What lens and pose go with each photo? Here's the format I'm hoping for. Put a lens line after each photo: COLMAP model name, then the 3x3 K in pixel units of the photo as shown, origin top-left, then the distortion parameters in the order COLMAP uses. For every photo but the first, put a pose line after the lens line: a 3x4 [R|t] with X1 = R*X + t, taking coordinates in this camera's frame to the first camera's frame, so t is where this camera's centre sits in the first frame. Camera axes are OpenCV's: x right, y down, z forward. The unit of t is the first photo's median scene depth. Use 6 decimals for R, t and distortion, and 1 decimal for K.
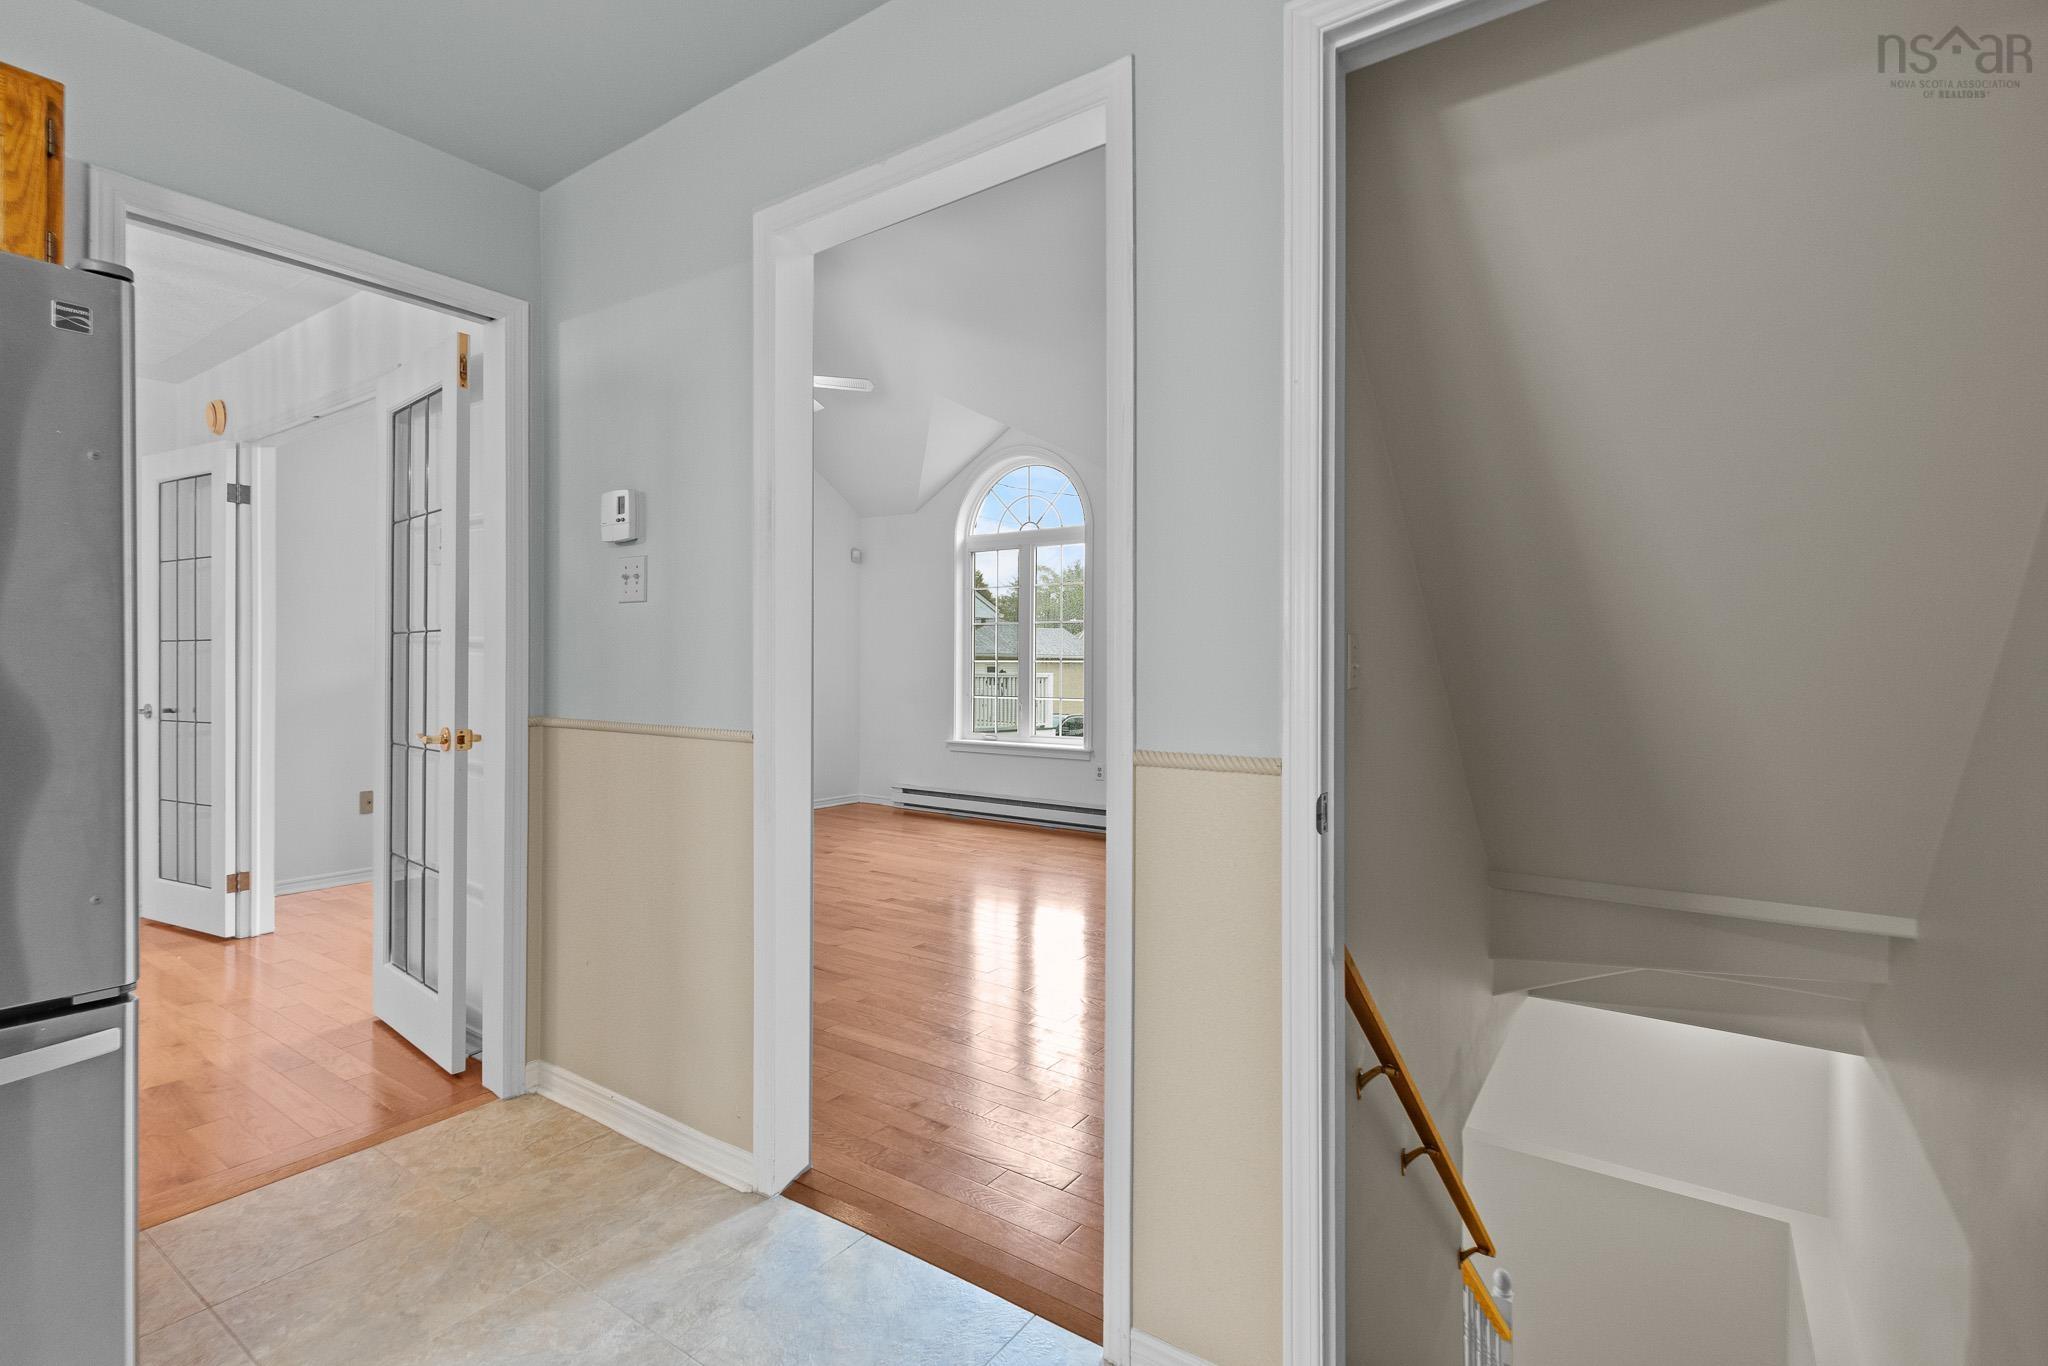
lens RADIAL K [[943.7, 0, 1032.1], [0, 943.7, 672.1], [0, 0, 1]] dist [0.012680, -0.004495]
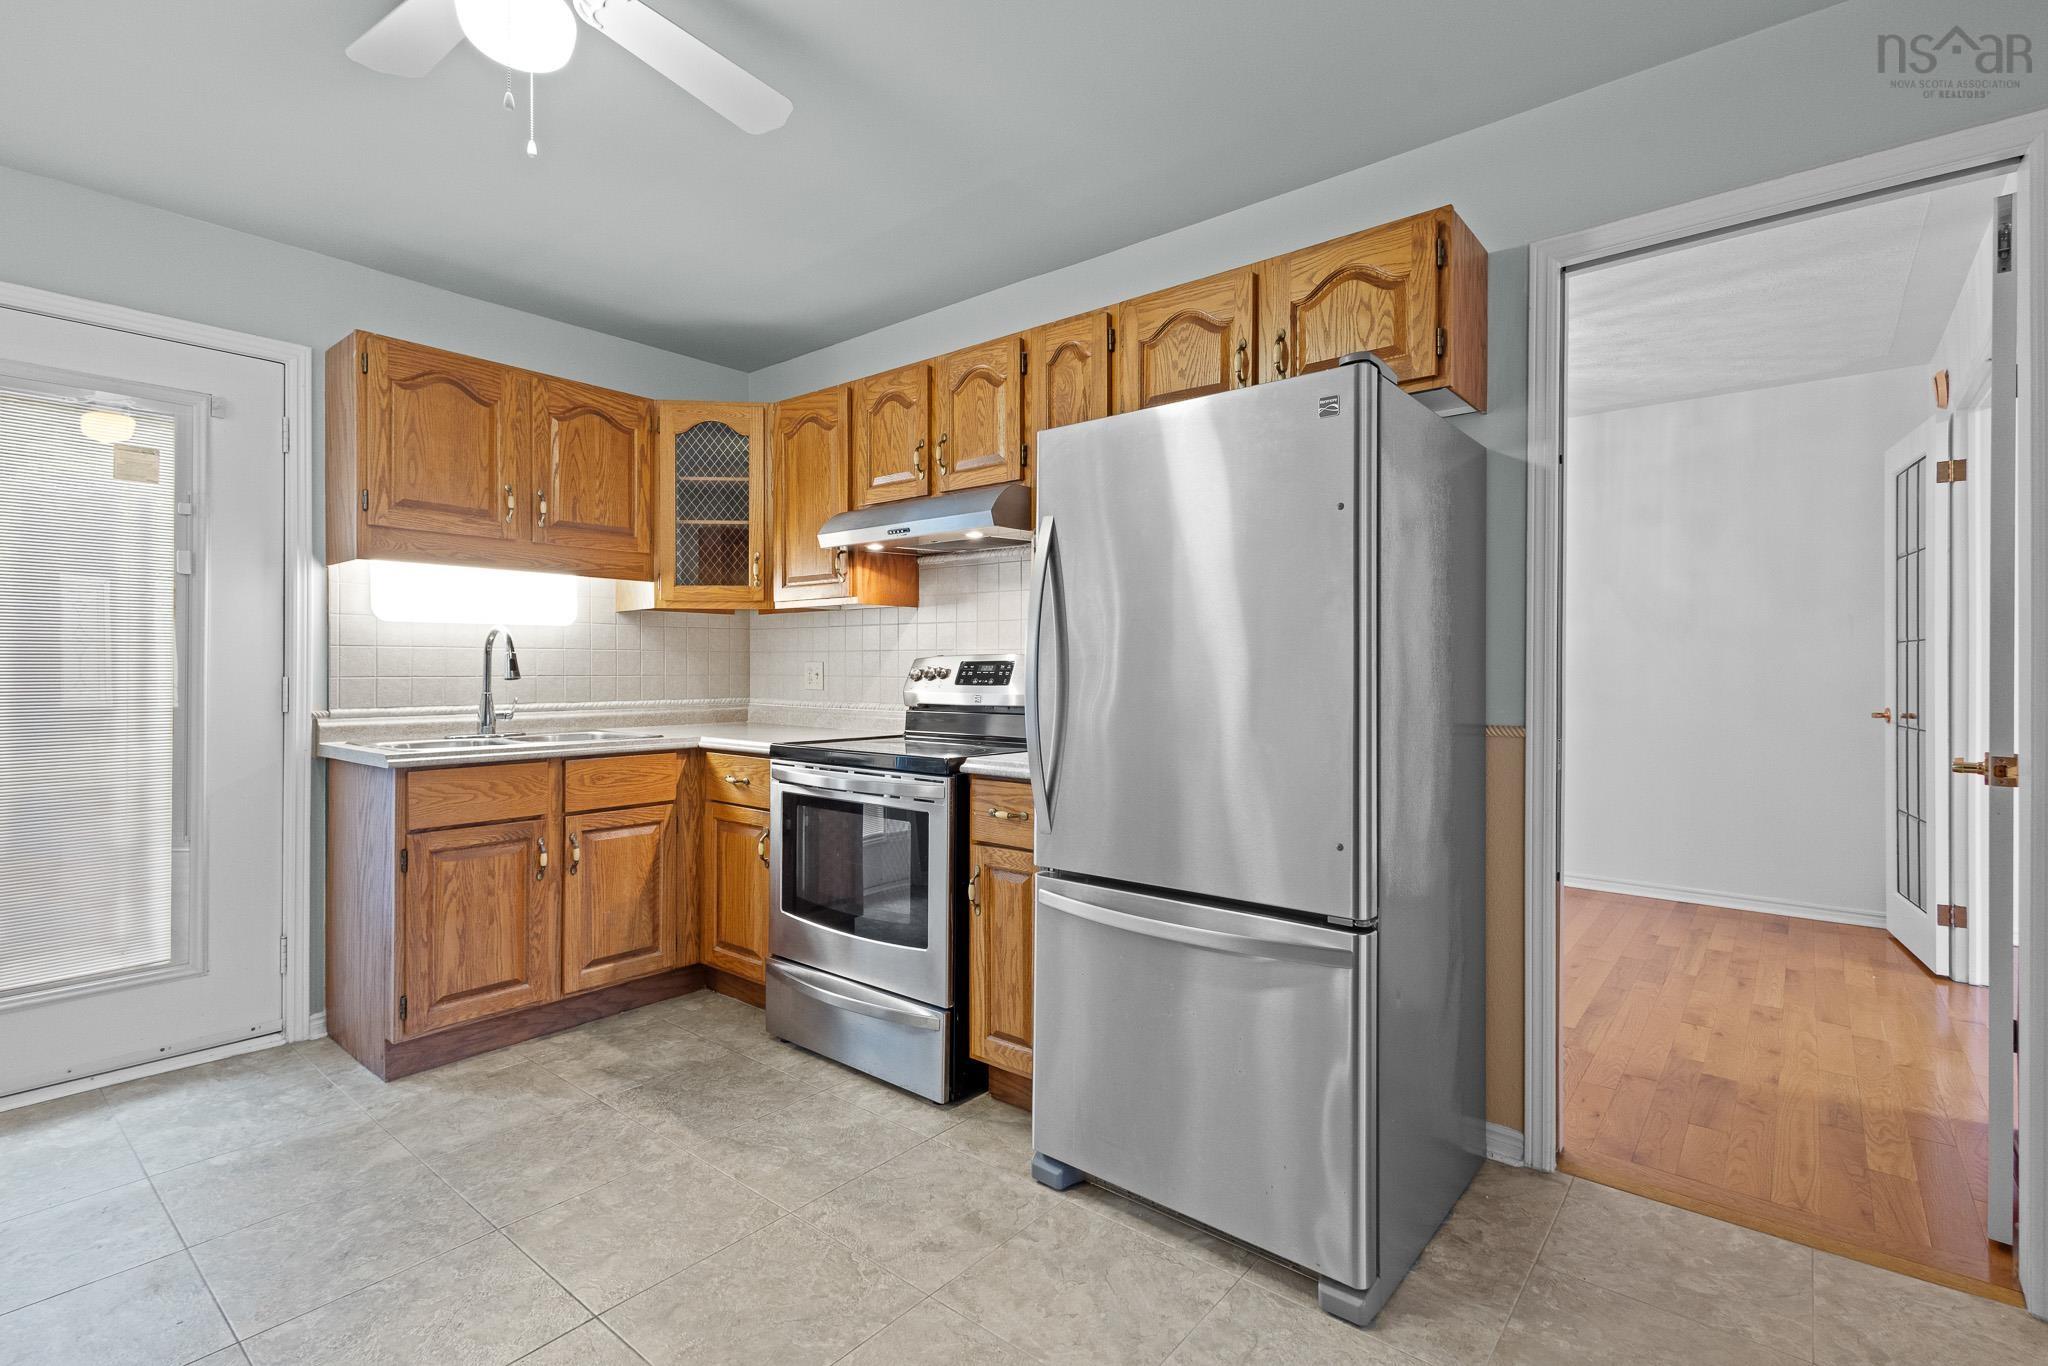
lens RADIAL K [[943.7, 0, 1013.5], [0, 943.7, 666.0], [0, 0, 1]] dist [0.012680, -0.004495]
pose [[-0.087663, -0.005125, -0.996137, 0.175822], [-0.005333, 0.999975, -0.004676, 0.000070], [0.996136, 0.004902, -0.087688, 0.339685]]
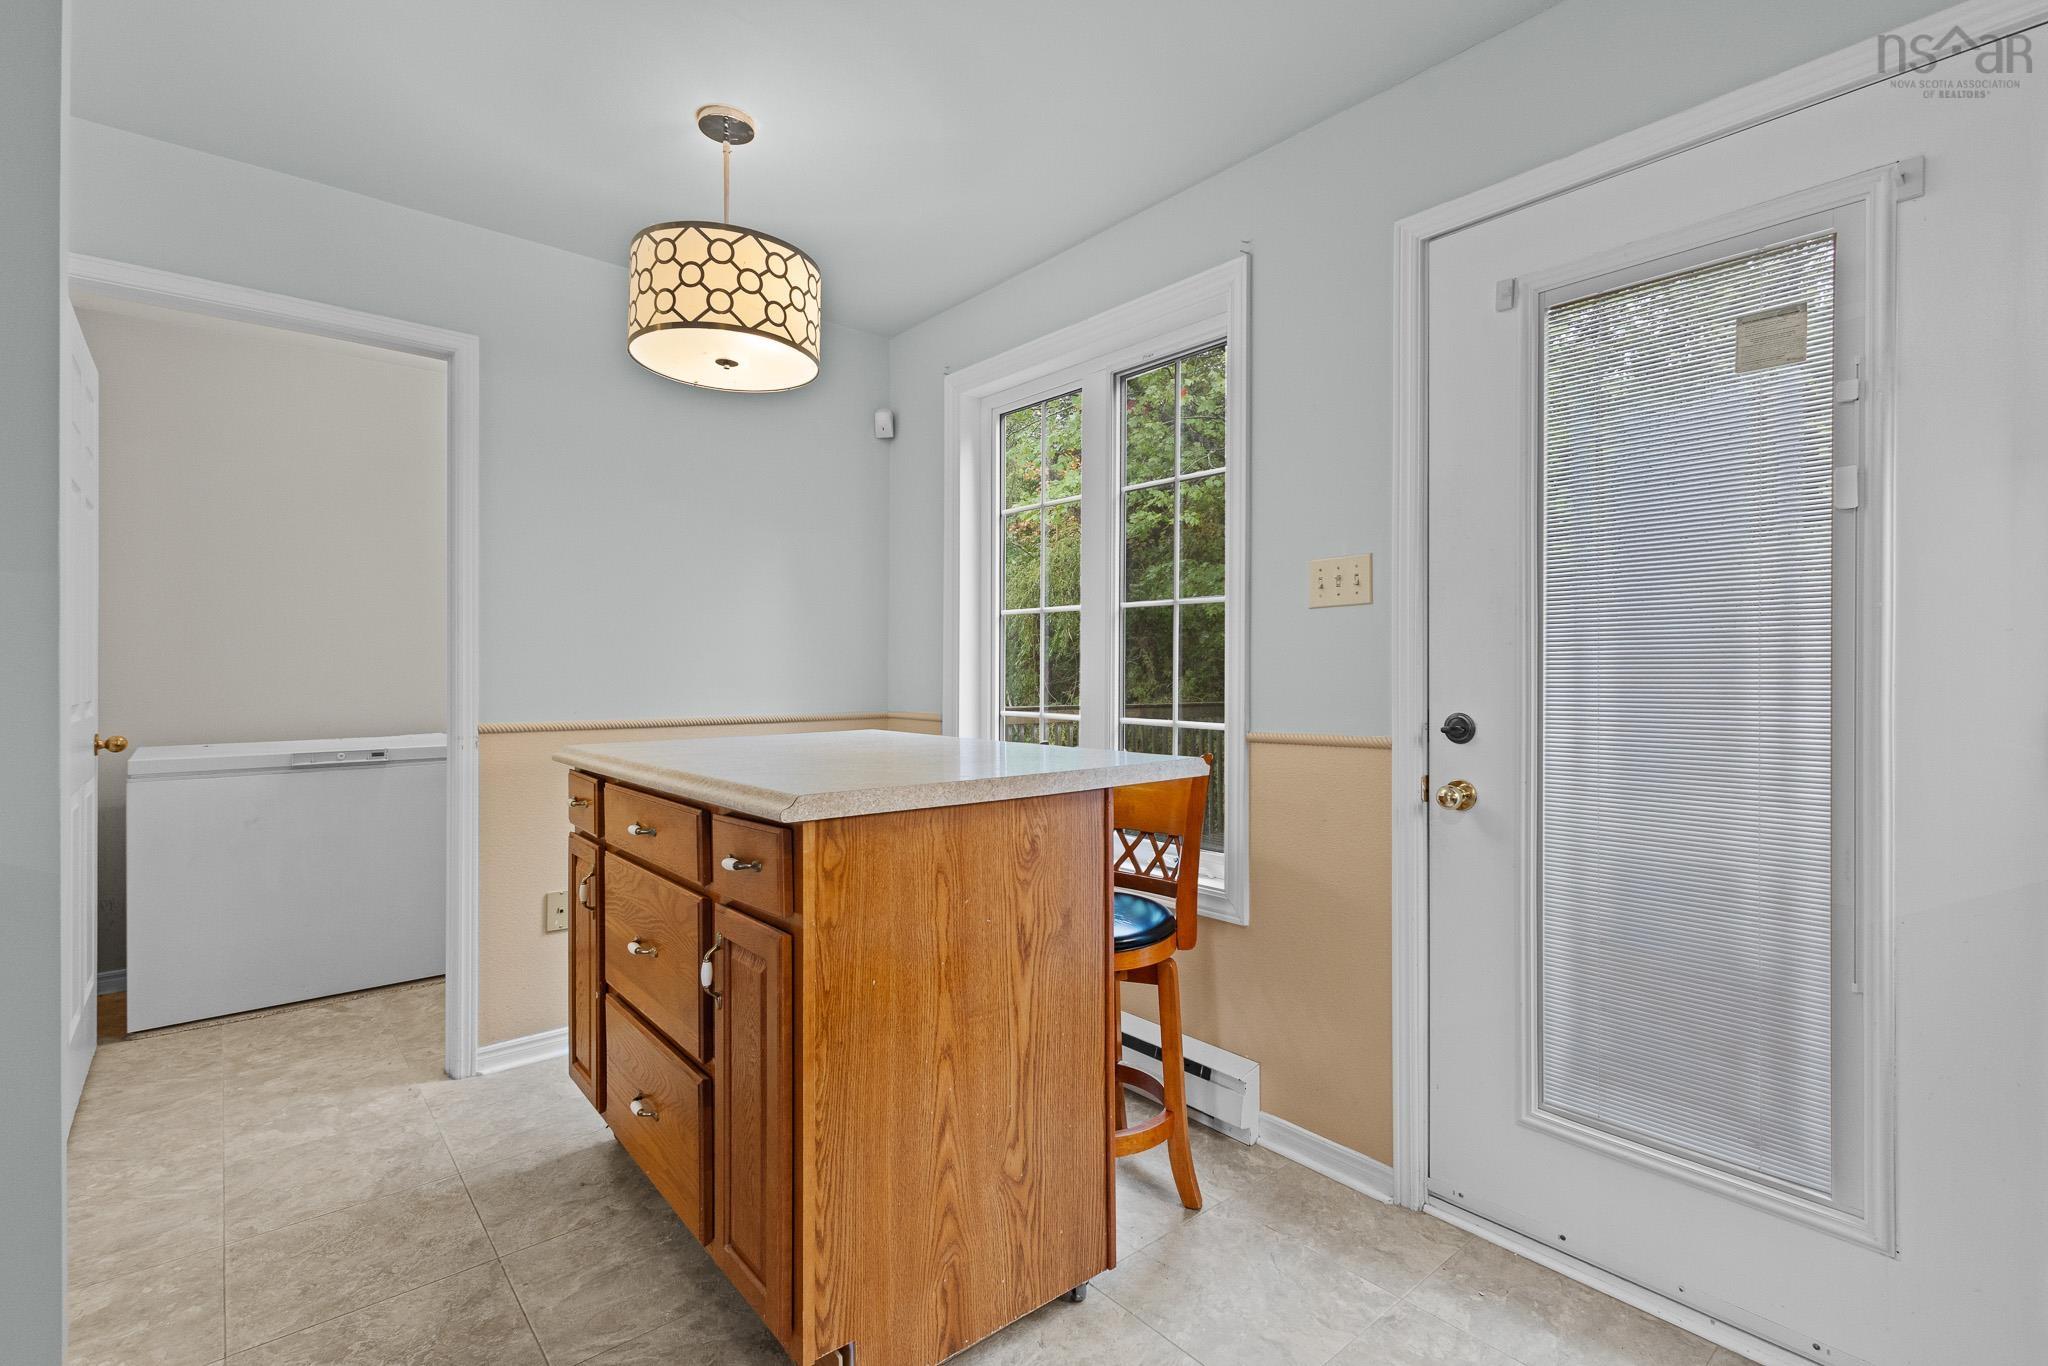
lens RADIAL K [[943.7, 0, 1026.8], [0, 943.7, 667.4], [0, 0, 1]] dist [0.012680, -0.004495]
pose [[-0.966585, -0.002447, 0.256336, -0.475374], [-0.002576, 0.999997, -0.000168, -0.003253], [-0.256335, -0.000823, -0.966588, 0.014869]]
